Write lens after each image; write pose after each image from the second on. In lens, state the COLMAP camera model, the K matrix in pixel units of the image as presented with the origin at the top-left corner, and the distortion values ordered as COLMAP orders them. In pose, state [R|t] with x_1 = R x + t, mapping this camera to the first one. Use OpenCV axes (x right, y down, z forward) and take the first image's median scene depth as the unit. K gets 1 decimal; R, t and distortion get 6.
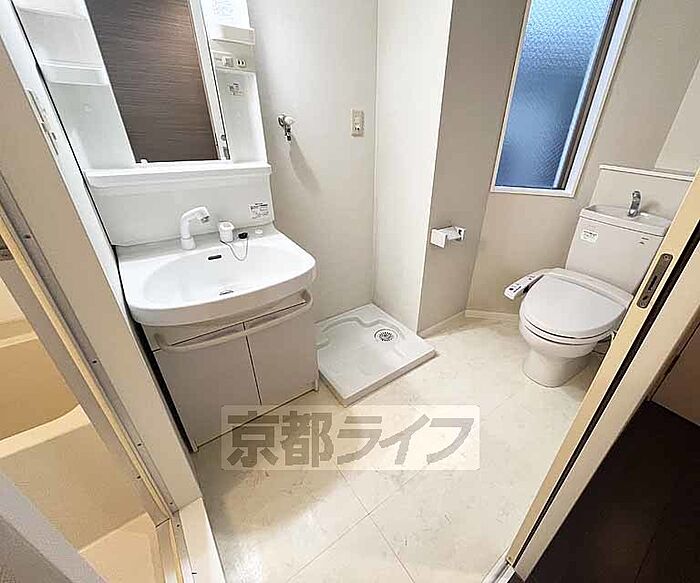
lens RADIAL K [[315.7, 0, 387.2], [0, 315.7, 293.8], [0, 0, 1]] dist [-0.005072, -0.000960]
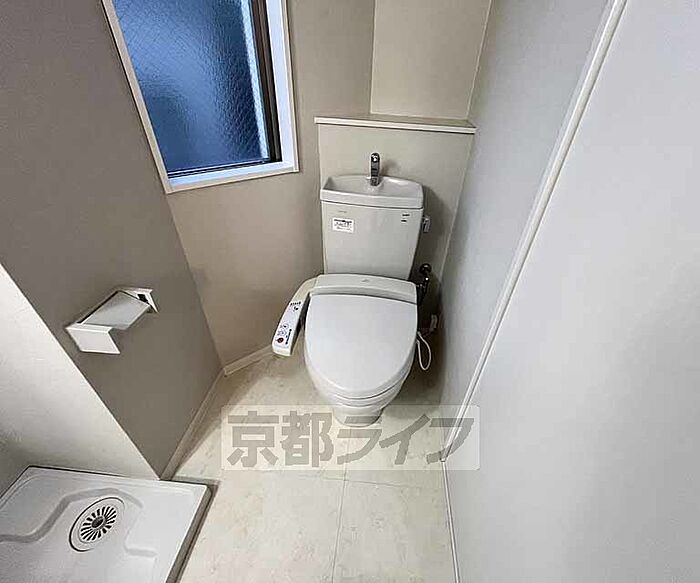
lens RADIAL K [[315.7, 0, 366.6], [0, 315.7, 292.6], [0, 0, 1]] dist [-0.005072, -0.000960]
pose [[0.684696, -0.438539, 0.582130, 0.179726], [0.346729, 0.898540, 0.269082, -0.204160], [-0.641070, 0.017602, 0.767280, 0.387978]]
